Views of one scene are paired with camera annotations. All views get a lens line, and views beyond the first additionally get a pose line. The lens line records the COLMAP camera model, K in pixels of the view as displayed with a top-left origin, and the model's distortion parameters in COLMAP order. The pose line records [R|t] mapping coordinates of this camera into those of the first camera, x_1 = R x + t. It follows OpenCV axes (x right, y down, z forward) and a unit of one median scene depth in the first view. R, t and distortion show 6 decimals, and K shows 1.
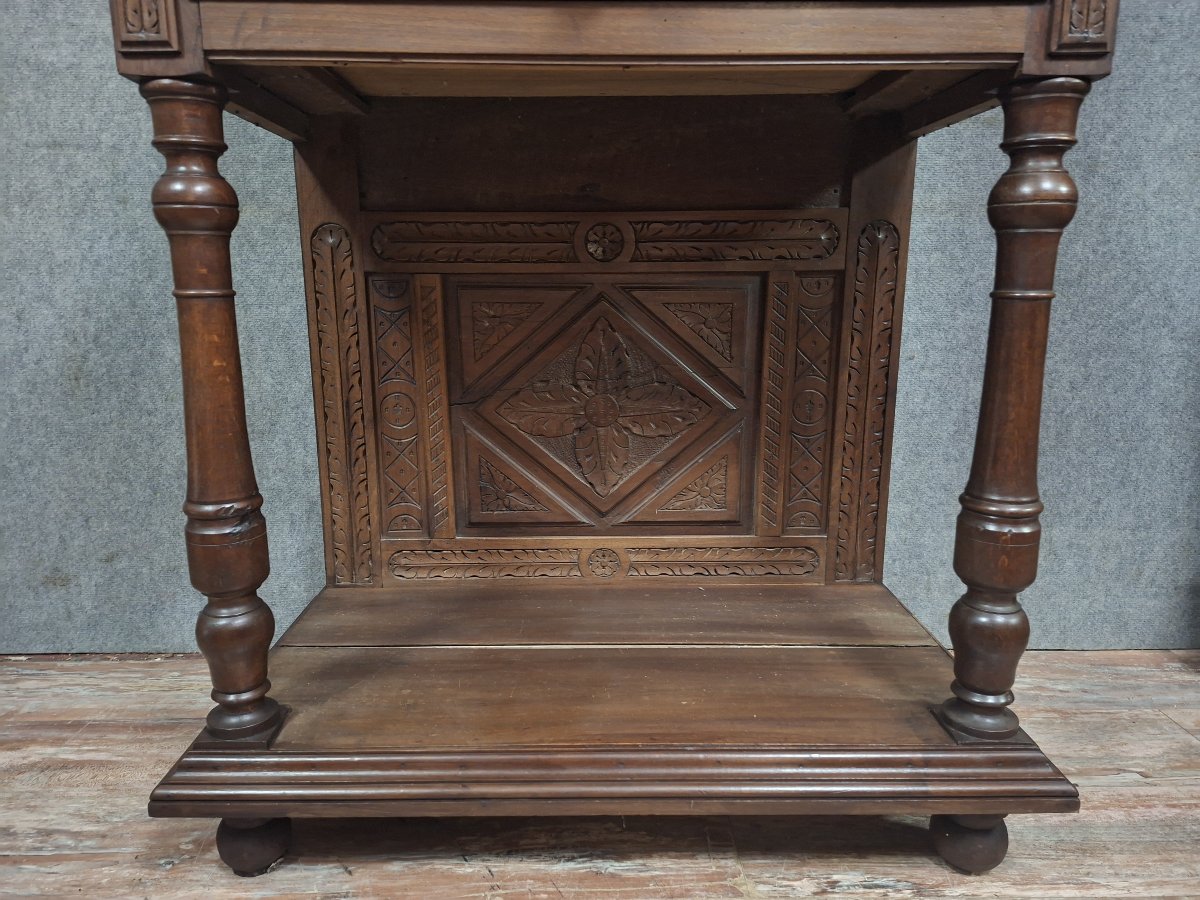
lens RADIAL K [[833.2, 0, 593.8], [0, 833.2, 451.4], [0, 0, 1]] dist [0.099794, -0.110565]
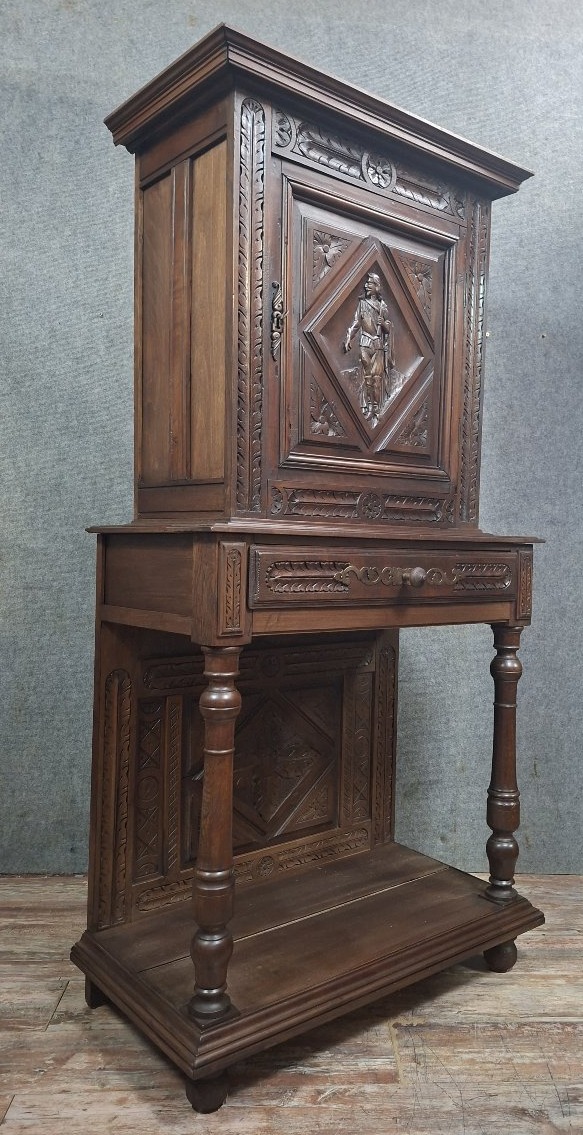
lens RADIAL K [[835.2, 0, 359.0], [0, 835.2, 574.4], [0, 0, 1]] dist [0.134263, -0.164344]
pose [[0.759667, -0.001845, 0.650309, -0.937501], [0.108399, 0.986365, -0.123830, -0.200021], [-0.641214, 0.164562, 0.749509, -0.411468]]
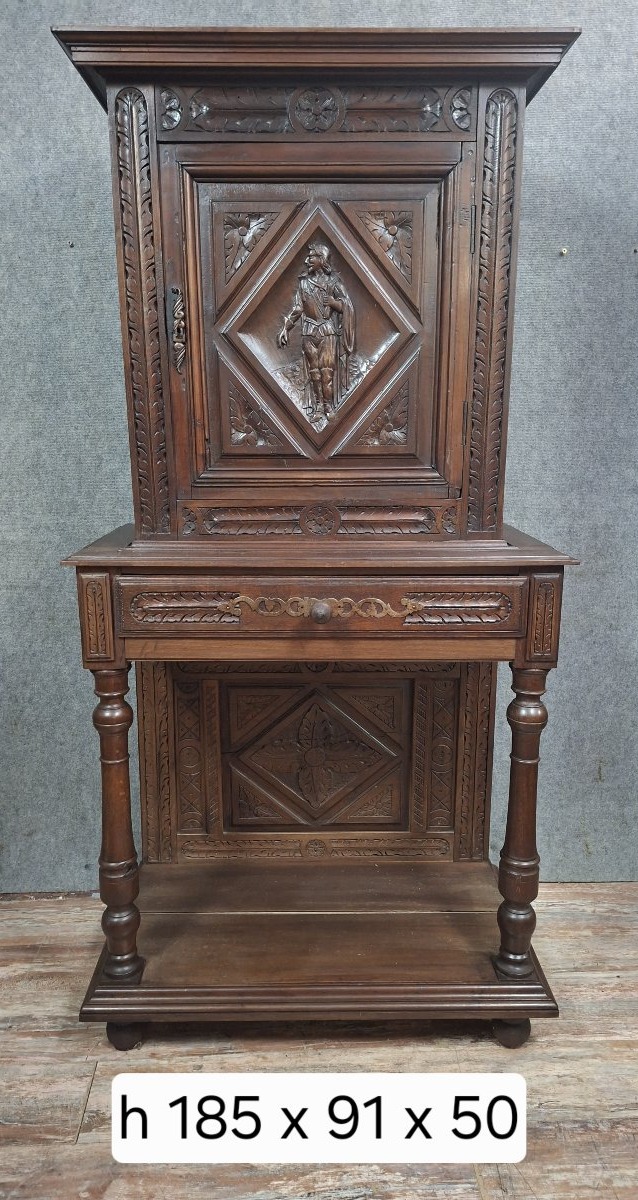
lens RADIAL K [[832.3, 0, 319.2], [0, 832.3, 603.8], [0, 0, 1]] dist [0.125694, -0.167942]
pose [[0.999913, 0.002568, 0.012937, -0.003940], [-0.002781, 0.999860, 0.016489, -0.384844], [-0.012893, -0.016524, 0.999780, -0.642936]]
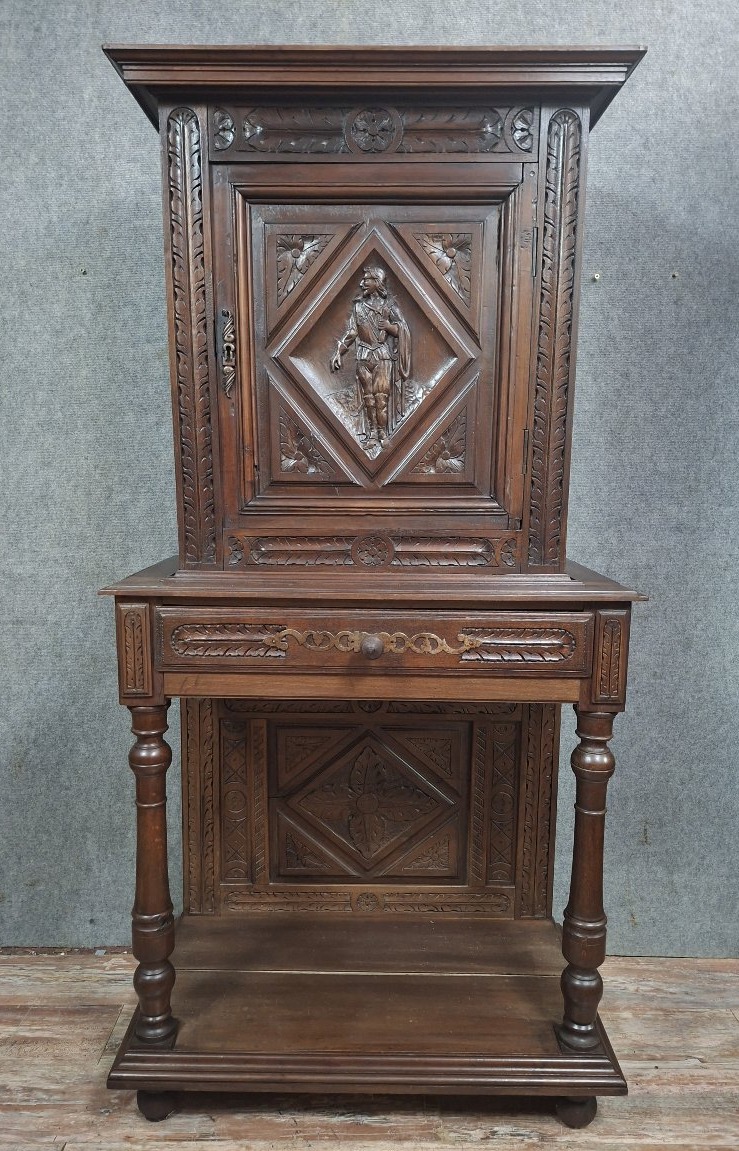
lens RADIAL K [[836.8, 0, 368.0], [0, 836.8, 600.7], [0, 0, 1]] dist [0.119780, -0.152342]
pose [[0.999868, 0.015210, -0.005759, 0.014570], [-0.015417, 0.999167, -0.037787, -0.373243], [0.005180, 0.037871, 0.999269, -0.581196]]
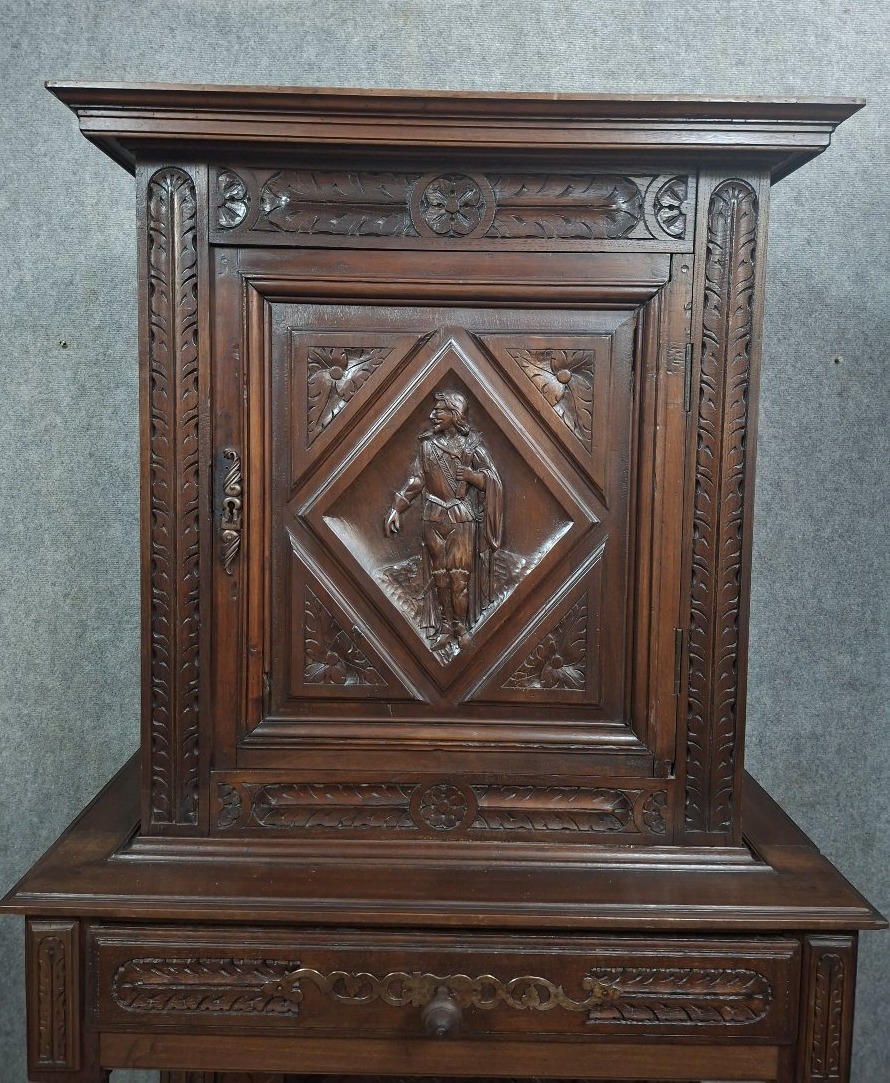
lens RADIAL K [[838.3, 0, 438.2], [0, 838.3, 478.0], [0, 0, 1]] dist [0.092756, -0.094923]
pose [[0.999617, 0.027316, 0.004409, -0.003541], [-0.026385, 0.989034, -0.145312, -0.679691], [-0.008330, 0.145140, 0.989376, -0.198064]]
